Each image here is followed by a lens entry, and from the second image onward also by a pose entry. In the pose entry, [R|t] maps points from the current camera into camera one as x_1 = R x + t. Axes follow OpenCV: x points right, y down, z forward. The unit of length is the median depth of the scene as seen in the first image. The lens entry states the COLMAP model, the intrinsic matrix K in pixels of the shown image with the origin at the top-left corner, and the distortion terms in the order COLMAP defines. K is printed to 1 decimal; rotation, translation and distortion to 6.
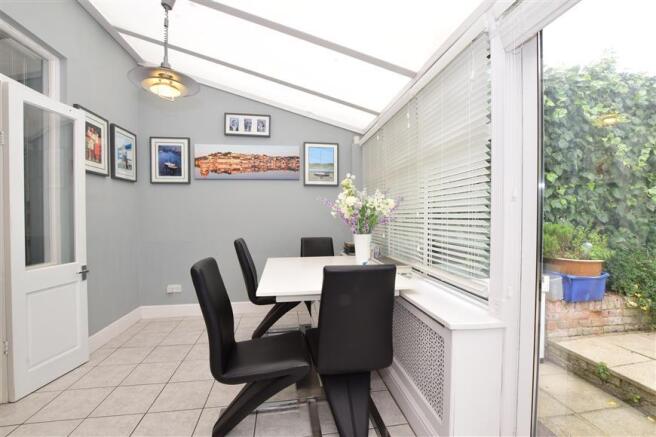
lens RADIAL K [[286.3, 0, 328.0], [0, 286.3, 218.5], [0, 0, 1]] dist [-0.025375, -0.000100]
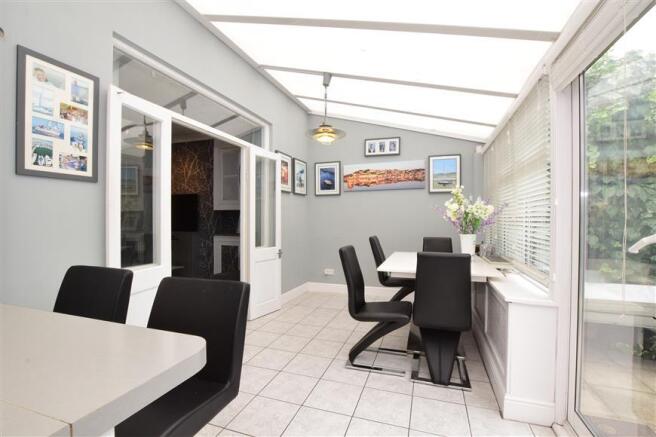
lens RADIAL K [[286.3, 0, 328.0], [0, 286.3, 218.5], [0, 0, 1]] dist [-0.025375, -0.000100]
pose [[0.878141, 0.002273, -0.478397, 0.117152], [-0.007342, 0.999935, -0.008727, 0.001796], [0.478346, 0.011176, 0.878100, -0.227911]]
